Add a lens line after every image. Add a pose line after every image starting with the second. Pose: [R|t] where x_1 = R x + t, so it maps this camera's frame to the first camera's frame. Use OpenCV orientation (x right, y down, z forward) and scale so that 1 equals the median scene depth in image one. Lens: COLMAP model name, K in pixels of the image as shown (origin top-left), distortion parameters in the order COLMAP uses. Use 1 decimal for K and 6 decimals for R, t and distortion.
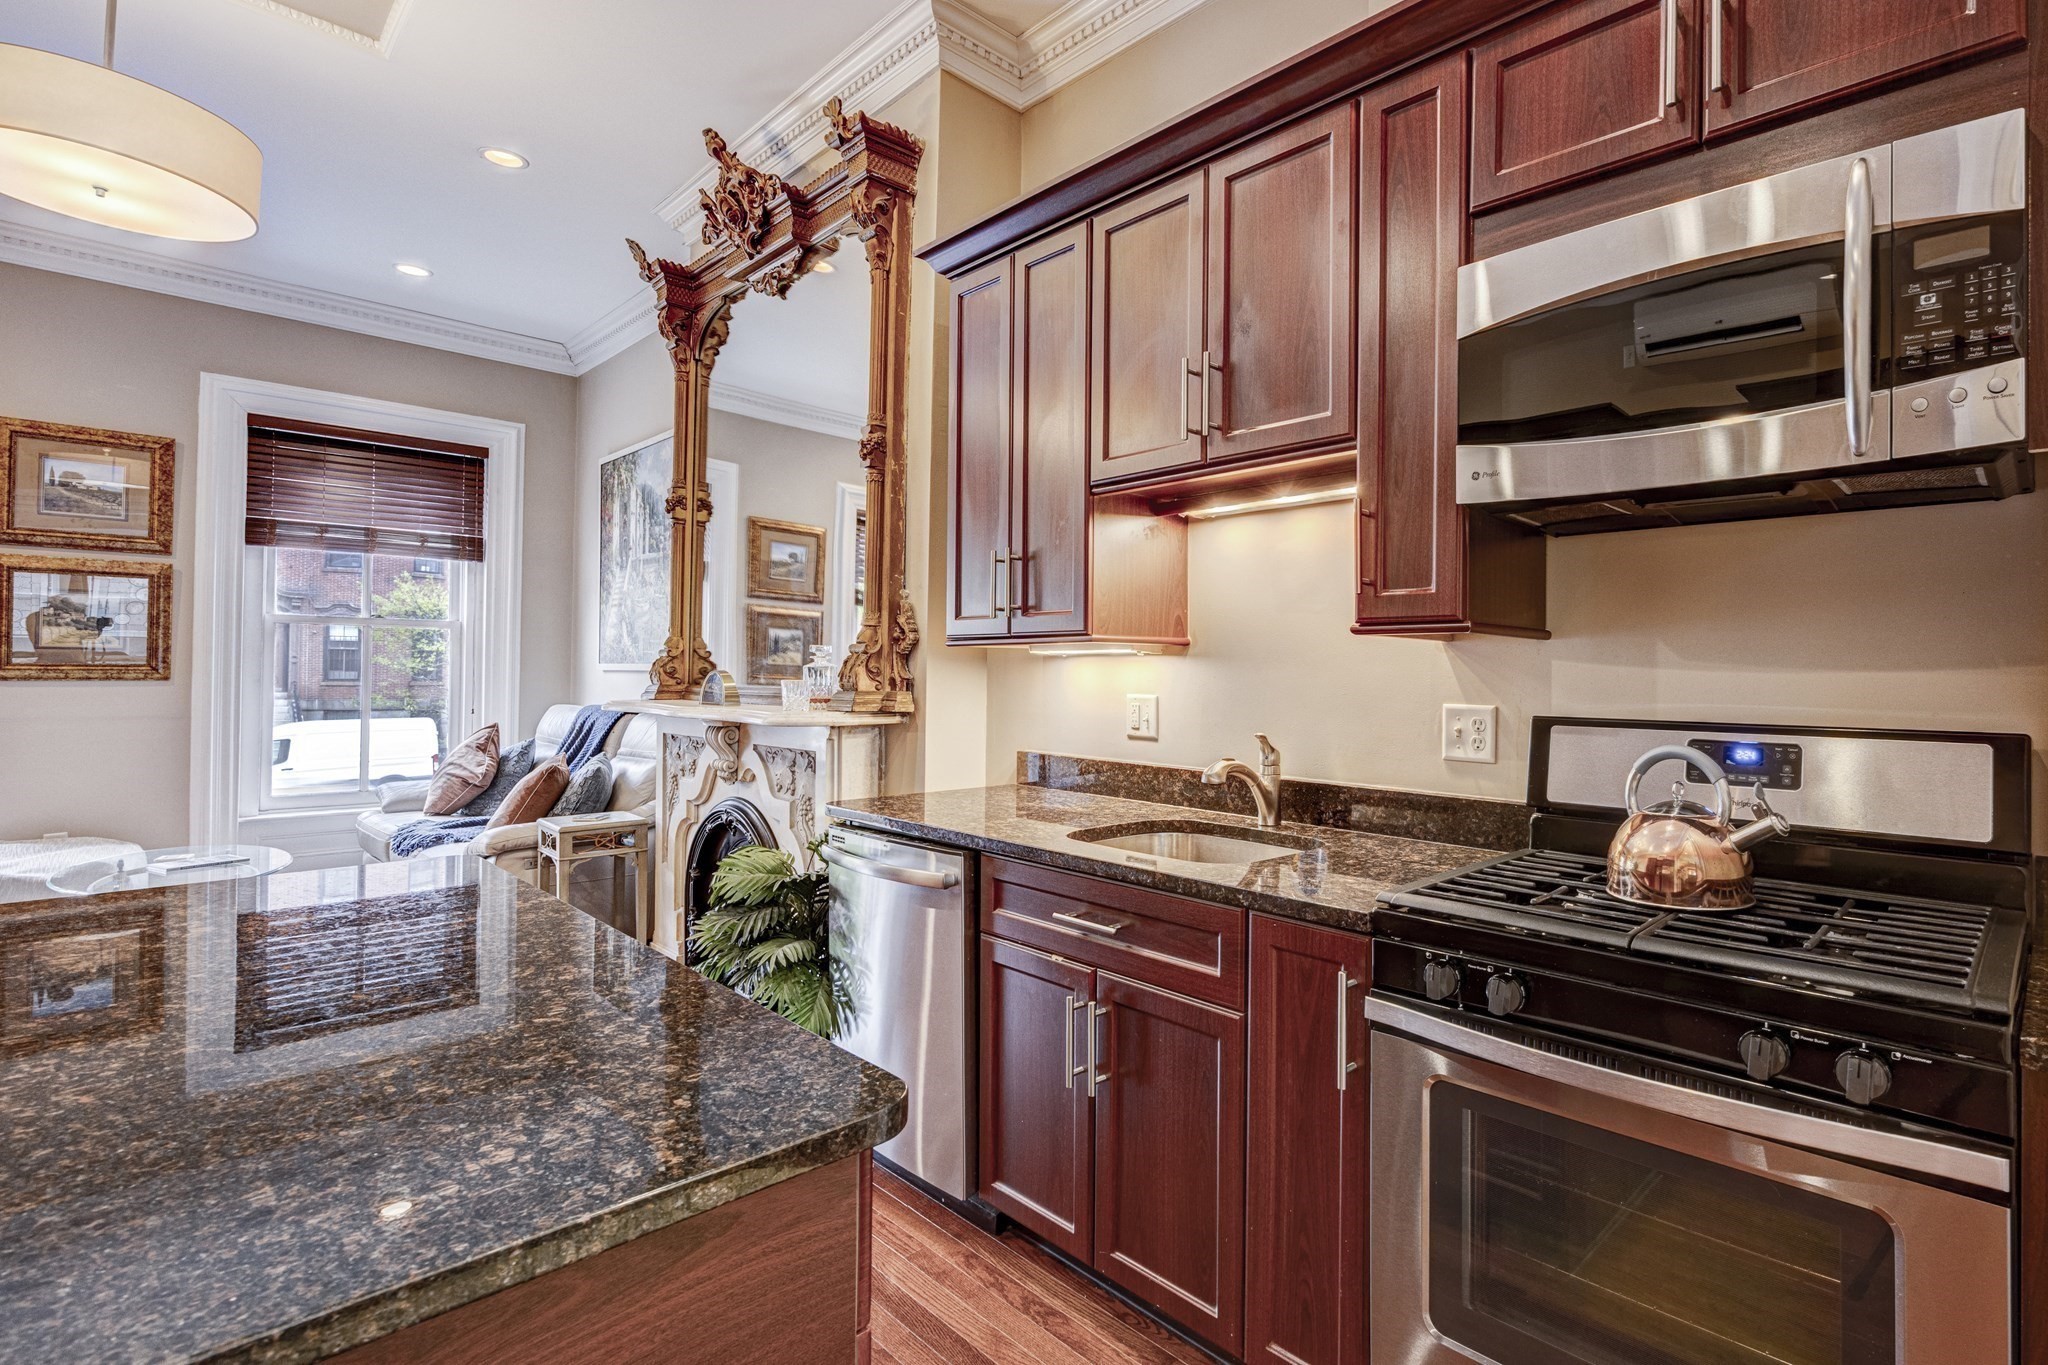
lens RADIAL K [[983.5, 0, 1217.1], [0, 983.5, 661.3], [0, 0, 1]] dist [0.001606, 0.000031]
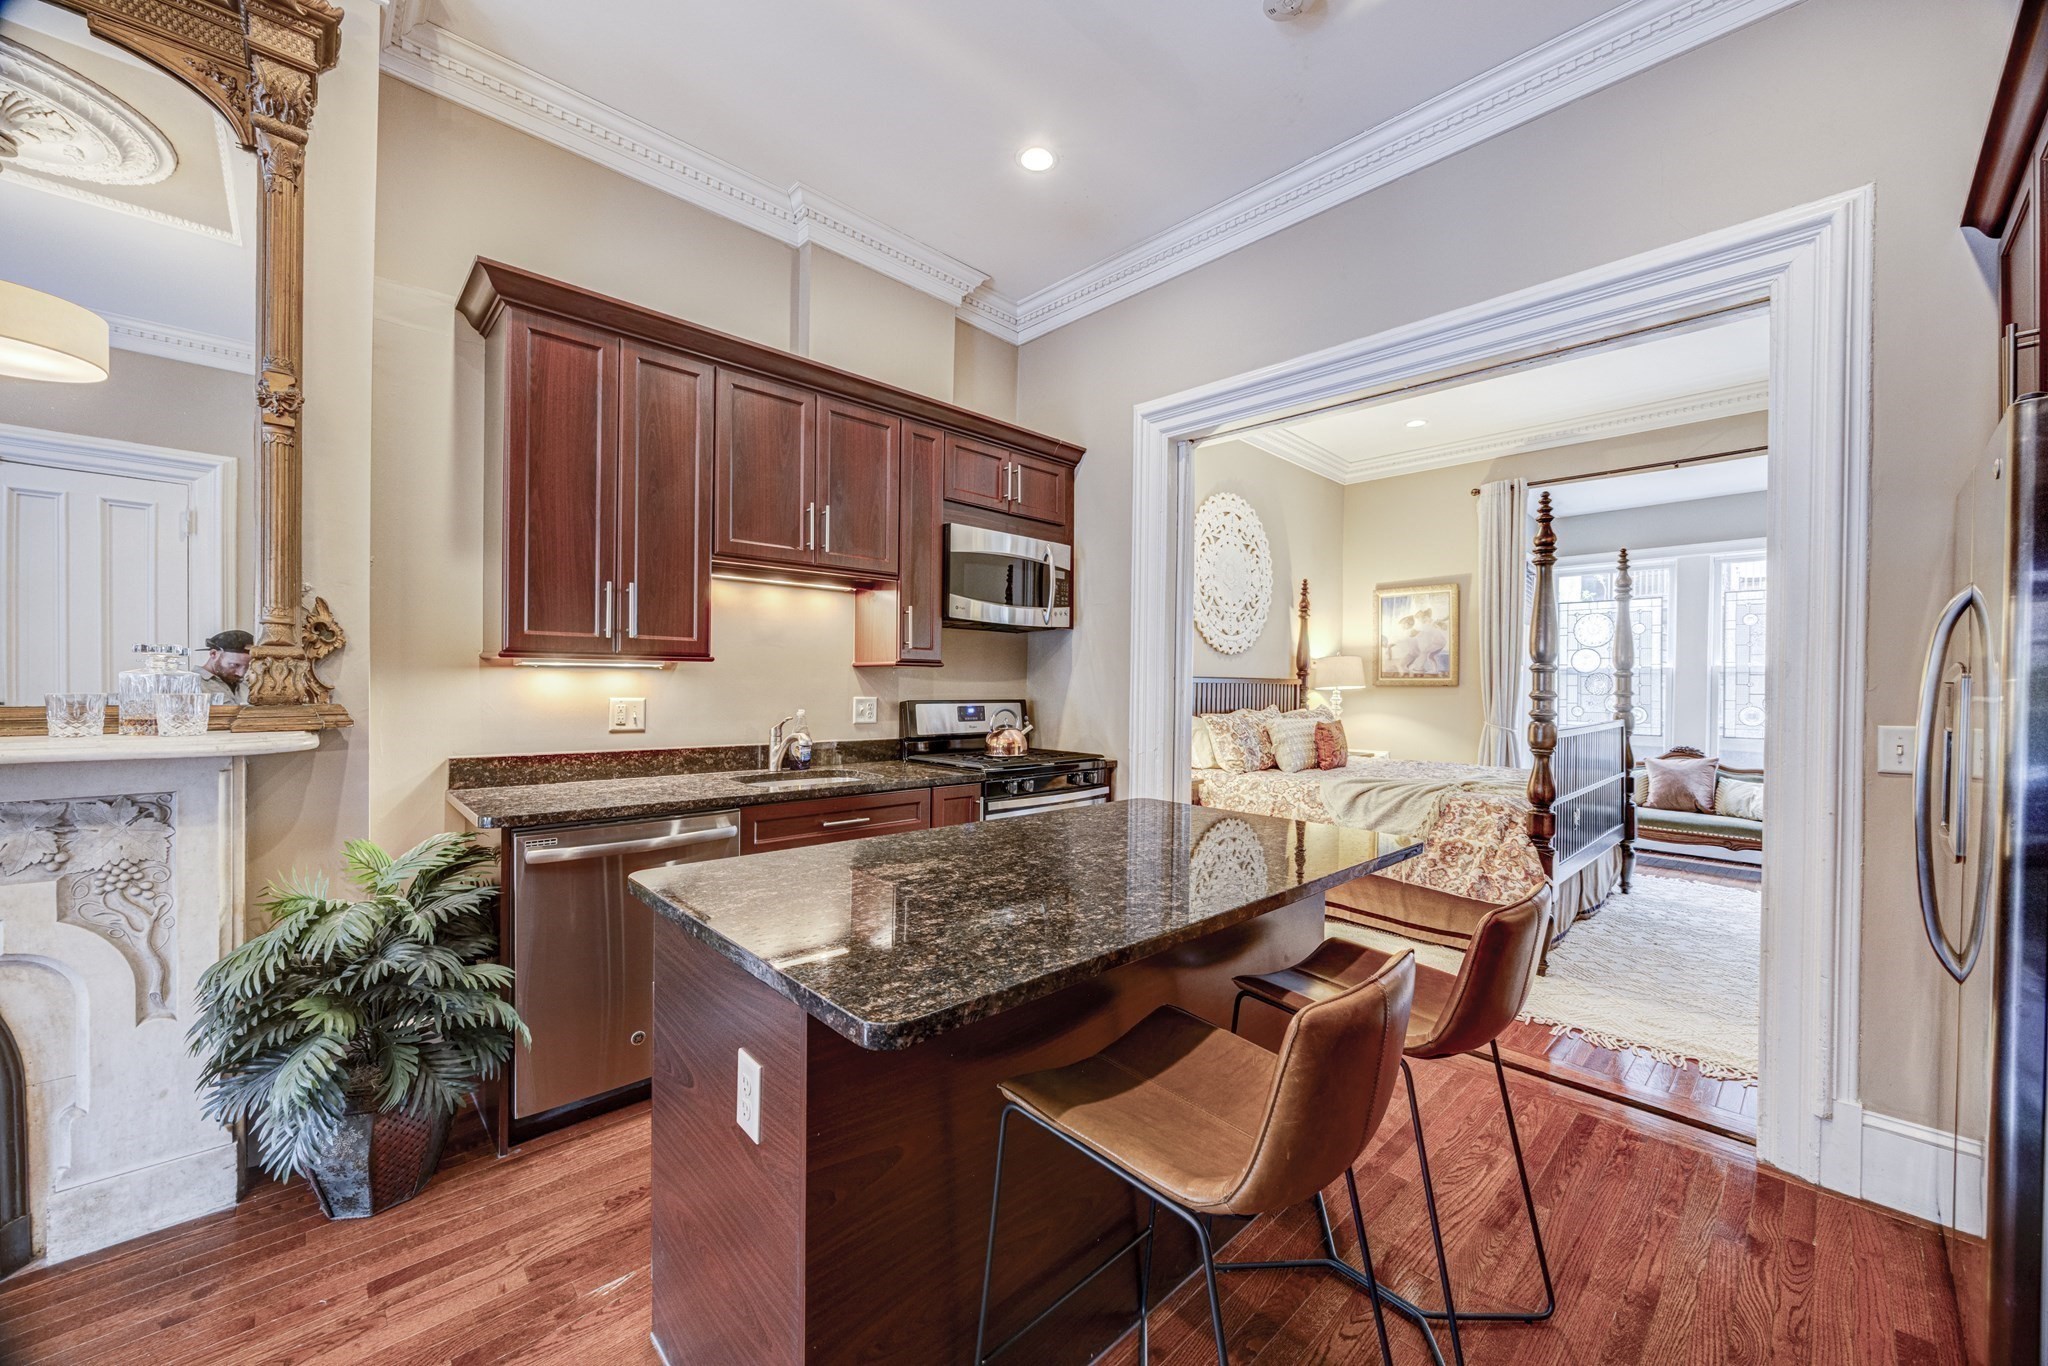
lens RADIAL K [[776.5, 0, 1025.3], [0, 776.5, 688.6], [0, 0, 1]] dist [-0.003262, 0.000163]
pose [[0.088817, -0.017472, 0.995895, -0.719549], [-0.023698, 0.999526, 0.019649, -0.008170], [-0.995766, -0.025346, 0.088361, 0.259812]]
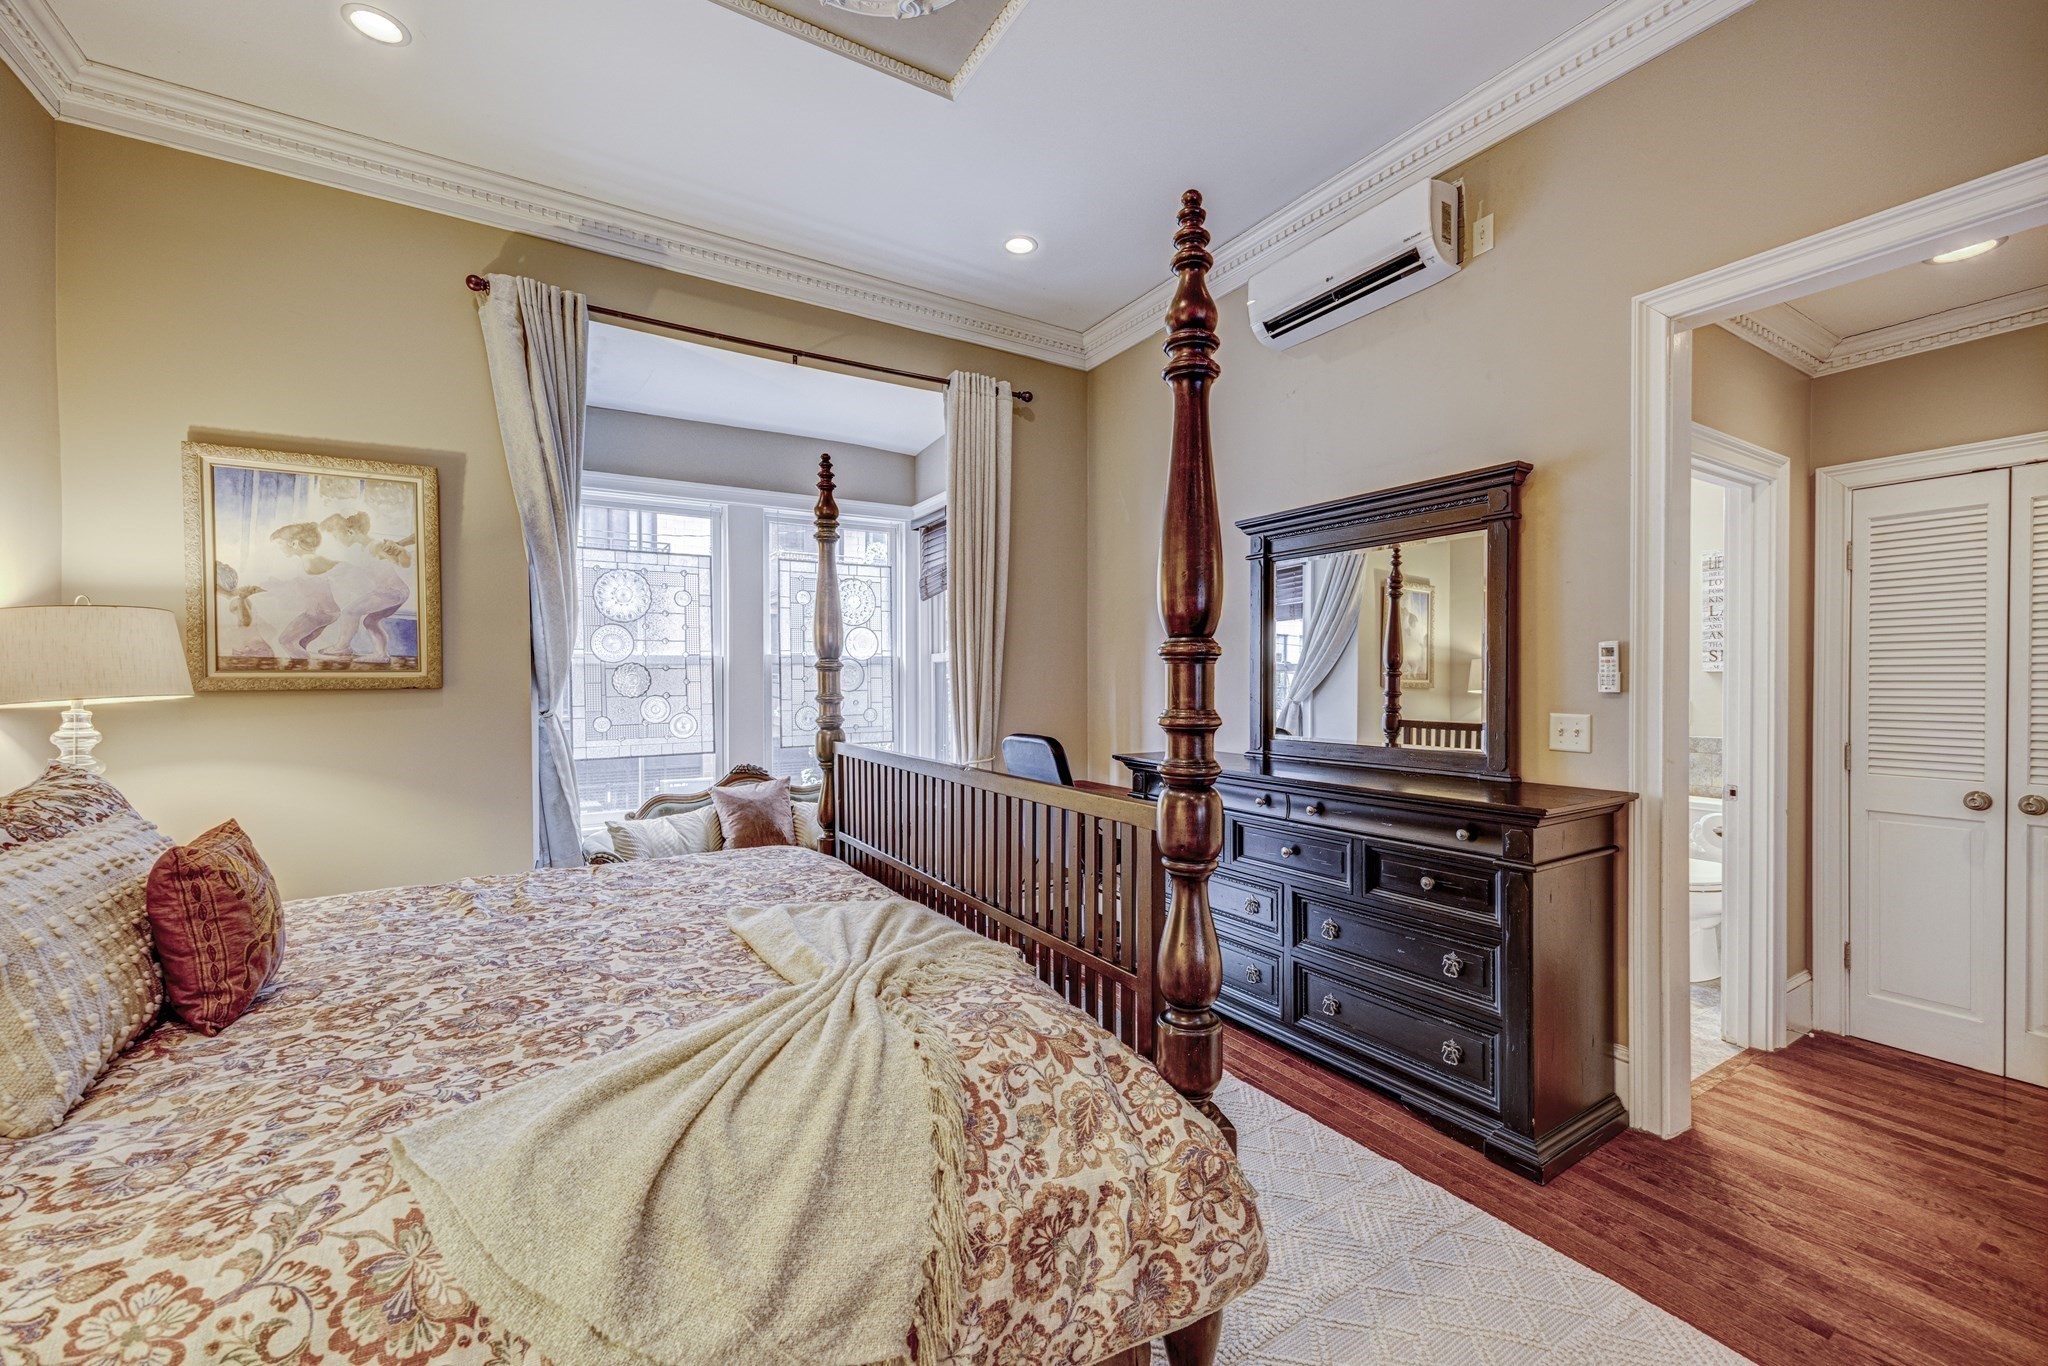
lens RADIAL K [[828.3, 0, 1062.3], [0, 828.3, 690.0], [0, 0, 1]] dist [0.001701, 0.000486]
pose [[-0.961649, -0.012050, 0.274017, 0.147596], [-0.011651, 0.999927, 0.003085, -0.011258], [-0.274034, -0.000226, -0.961720, 0.121112]]
